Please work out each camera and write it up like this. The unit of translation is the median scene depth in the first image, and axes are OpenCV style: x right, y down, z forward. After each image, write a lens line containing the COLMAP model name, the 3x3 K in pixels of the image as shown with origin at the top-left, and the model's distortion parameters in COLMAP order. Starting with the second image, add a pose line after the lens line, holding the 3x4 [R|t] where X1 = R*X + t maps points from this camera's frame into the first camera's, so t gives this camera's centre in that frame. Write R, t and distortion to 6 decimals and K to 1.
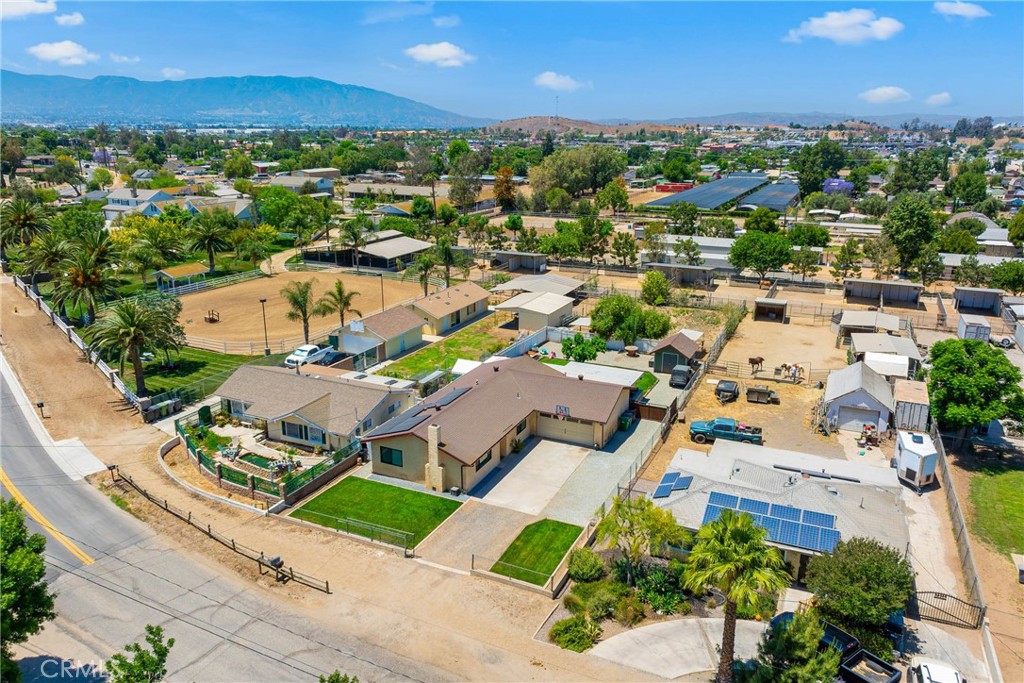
lens RADIAL K [[717.9, 0, 511.1], [0, 717.9, 339.3], [0, 0, 1]] dist [-0.000015, 0.000854]
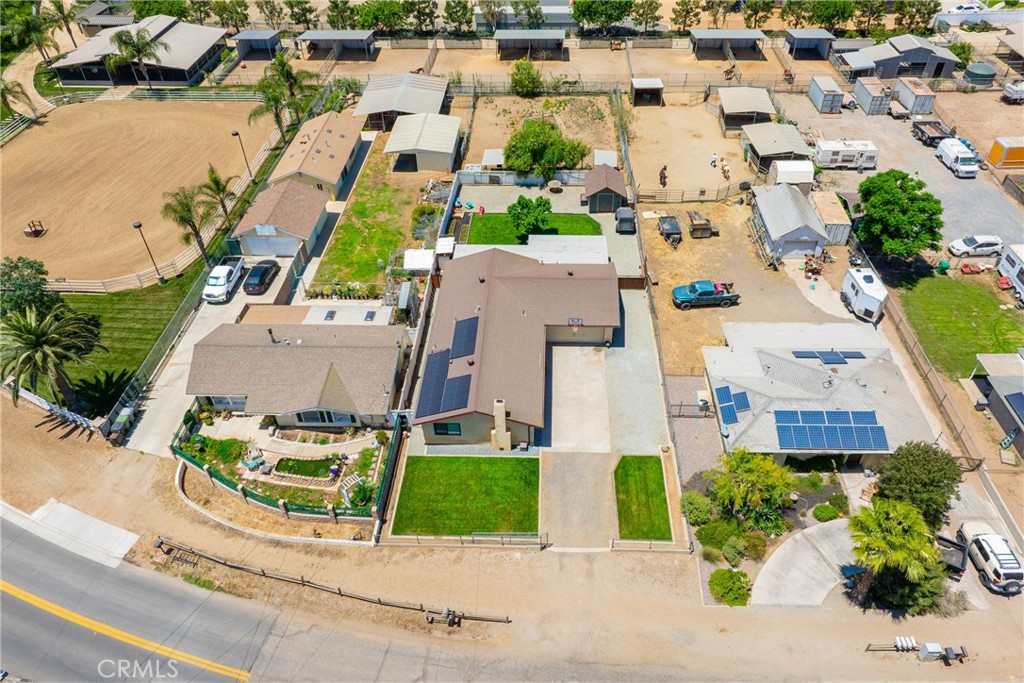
lens RADIAL K [[720.6, 0, 516.6], [0, 720.6, 319.9], [0, 0, 1]] dist [0.000524, -0.000120]
pose [[0.923307, -0.260850, 0.281890, -0.290054], [0.126356, 0.899421, 0.418420, -0.337432], [-0.362682, -0.350712, 0.863402, 0.153306]]
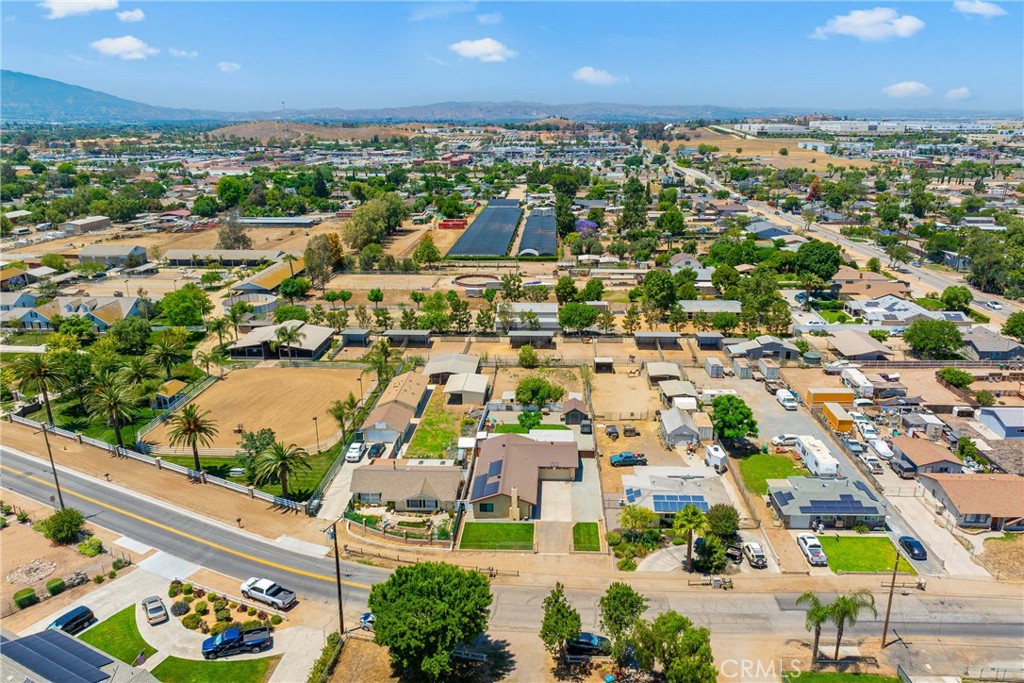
lens RADIAL K [[718.9, 0, 516.3], [0, 718.9, 340.8], [0, 0, 1]] dist [-0.011717, -0.003335]
pose [[0.926484, -0.121083, 0.356323, -0.650167], [0.114954, 0.992628, 0.038414, -0.305217], [-0.358348, 0.005371, 0.933573, -0.721256]]
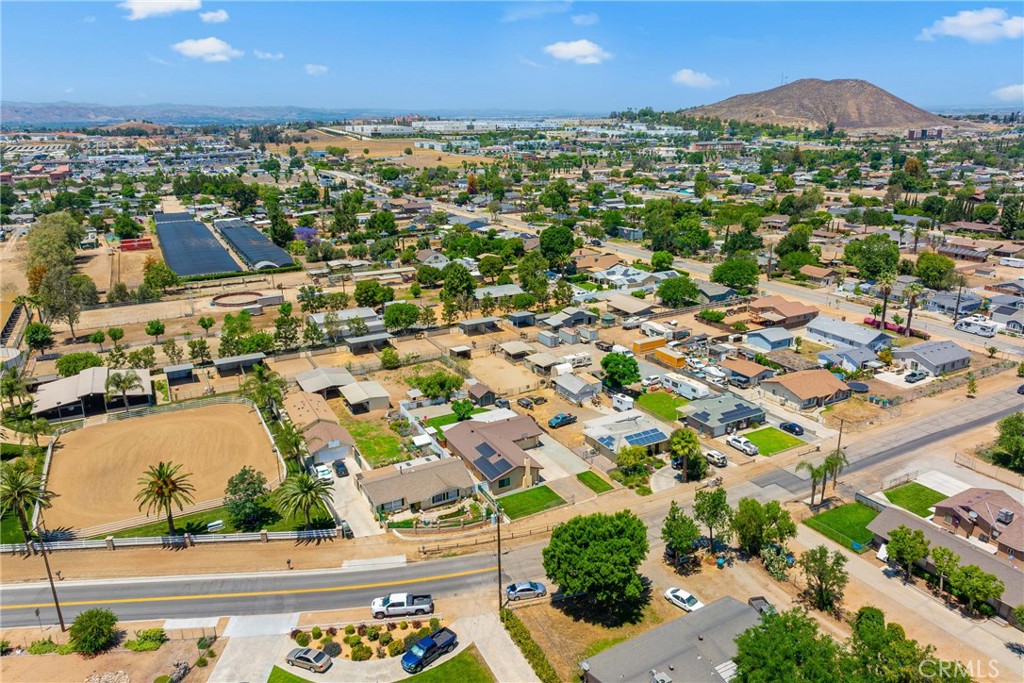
lens RADIAL K [[720.6, 0, 516.6], [0, 720.6, 319.9], [0, 0, 1]] dist [0.000524, -0.000120]
pose [[0.599680, -0.230902, 0.766204, -1.495012], [0.239348, 0.965391, 0.103600, -0.457952], [-0.763608, 0.121263, 0.634191, -0.377318]]
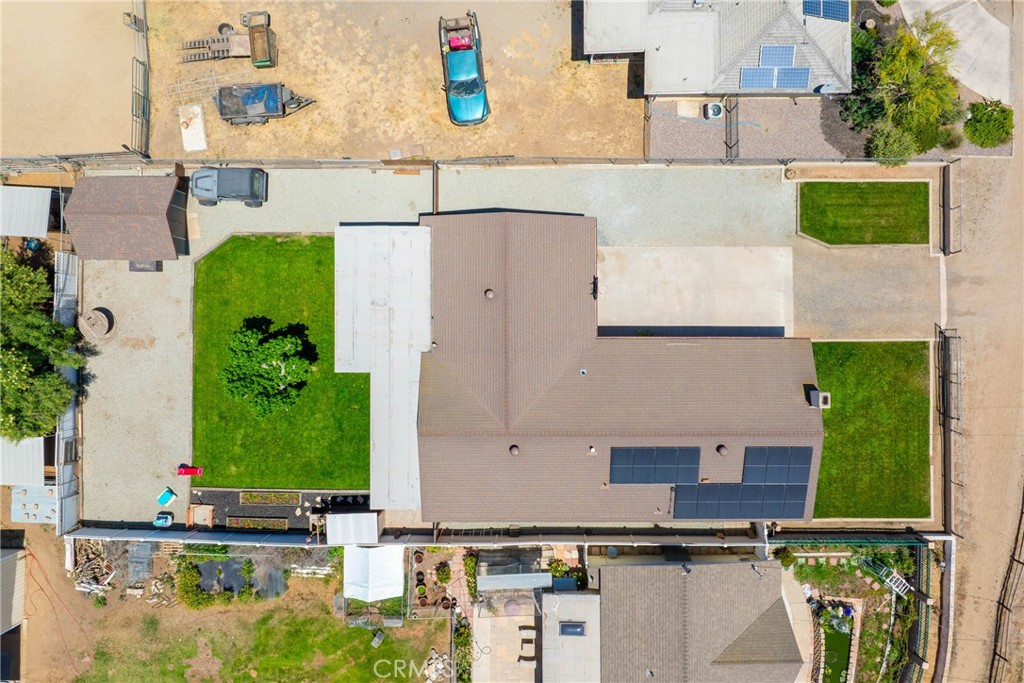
lens RADIAL K [[720.6, 0, 516.6], [0, 720.6, 319.9], [0, 0, 1]] dist [0.000524, -0.000120]
pose [[-0.425170, -0.904815, 0.023256, 0.058861], [0.251342, -0.093344, 0.963387, -0.520205], [-0.869516, 0.415448, 0.267104, 0.898743]]
